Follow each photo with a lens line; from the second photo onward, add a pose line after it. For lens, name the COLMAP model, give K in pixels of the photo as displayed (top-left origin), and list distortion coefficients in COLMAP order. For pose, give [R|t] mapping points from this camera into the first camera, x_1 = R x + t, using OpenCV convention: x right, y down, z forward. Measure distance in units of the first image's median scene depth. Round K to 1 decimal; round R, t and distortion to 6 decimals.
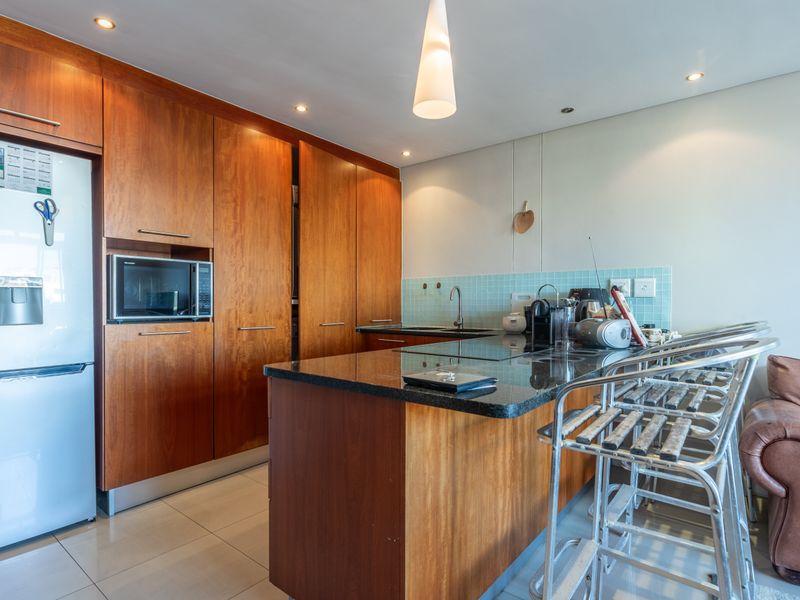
lens RADIAL K [[453.6, 0, 400.0], [0, 453.6, 300.0], [0, 0, 1]] dist [-0.000421, 0.000126]
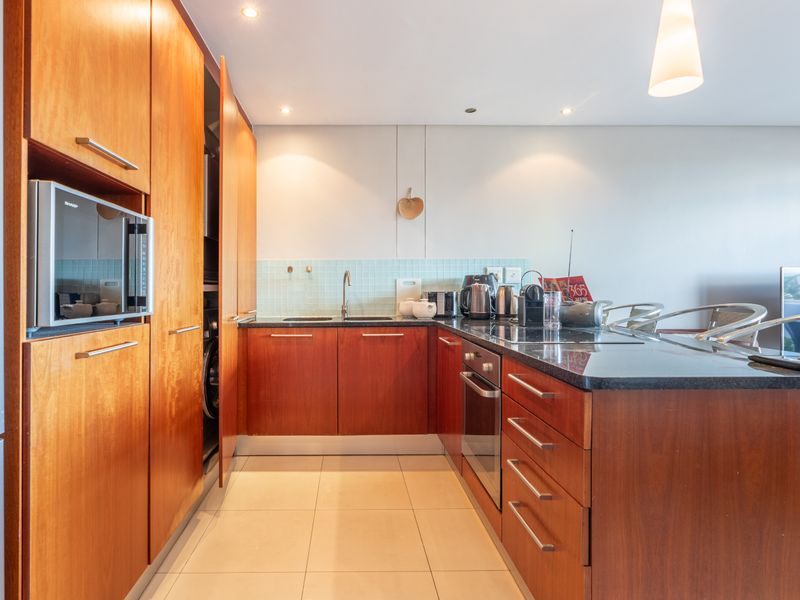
lens RADIAL K [[442.2, 0, 396.1], [0, 442.2, 285.5], [0, 0, 1]] dist [-0.001881, -0.000454]
pose [[0.754641, -0.000056, 0.656138, -0.467321], [0.002517, 0.999993, -0.002810, 0.002809], [-0.656134, 0.003773, 0.754635, 0.322939]]
